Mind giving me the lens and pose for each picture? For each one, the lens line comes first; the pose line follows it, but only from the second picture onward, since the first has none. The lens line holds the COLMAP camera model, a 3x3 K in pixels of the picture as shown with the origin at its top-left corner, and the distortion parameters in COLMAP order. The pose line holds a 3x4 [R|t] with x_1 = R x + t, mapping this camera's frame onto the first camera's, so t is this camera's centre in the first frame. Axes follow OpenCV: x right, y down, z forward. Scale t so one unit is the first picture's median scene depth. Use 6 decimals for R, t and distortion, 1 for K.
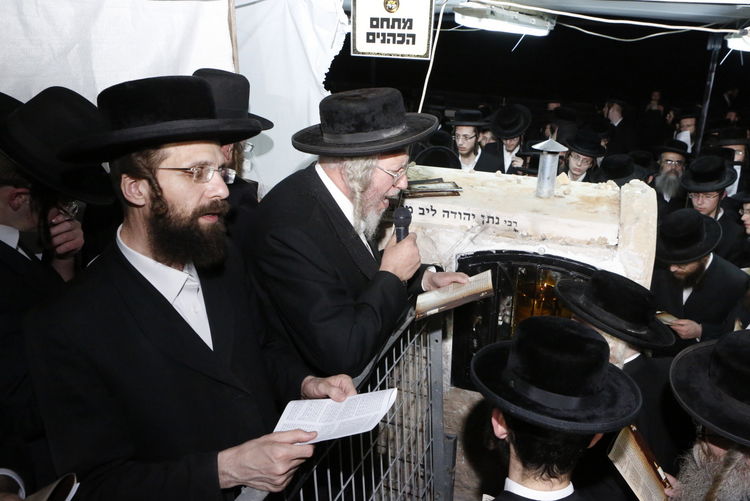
lens RADIAL K [[622.1, 0, 375.0], [0, 622.1, 250.5], [0, 0, 1]] dist [-0.159150, 0.147796]
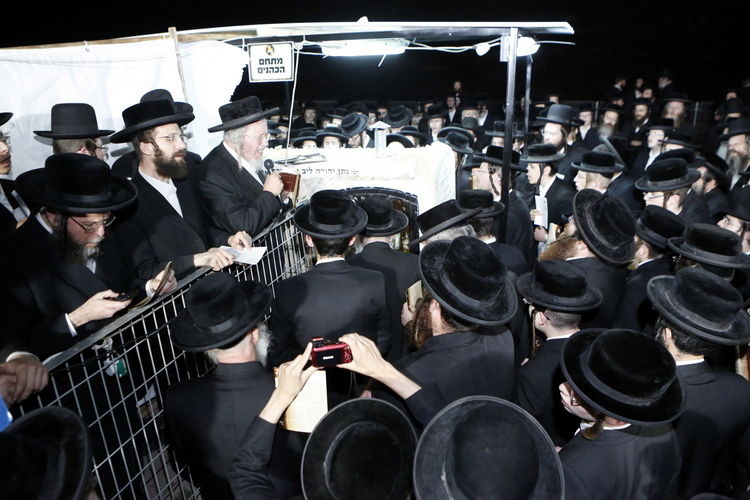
lens RADIAL K [[622.1, 0, 375.0], [0, 622.1, 250.0], [0, 0, 1]] dist [-0.159150, 0.147796]
pose [[0.994388, -0.089561, 0.056316, 0.175521], [0.090355, 0.995841, -0.011709, 0.208061], [-0.055033, 0.016732, 0.998344, -0.740662]]
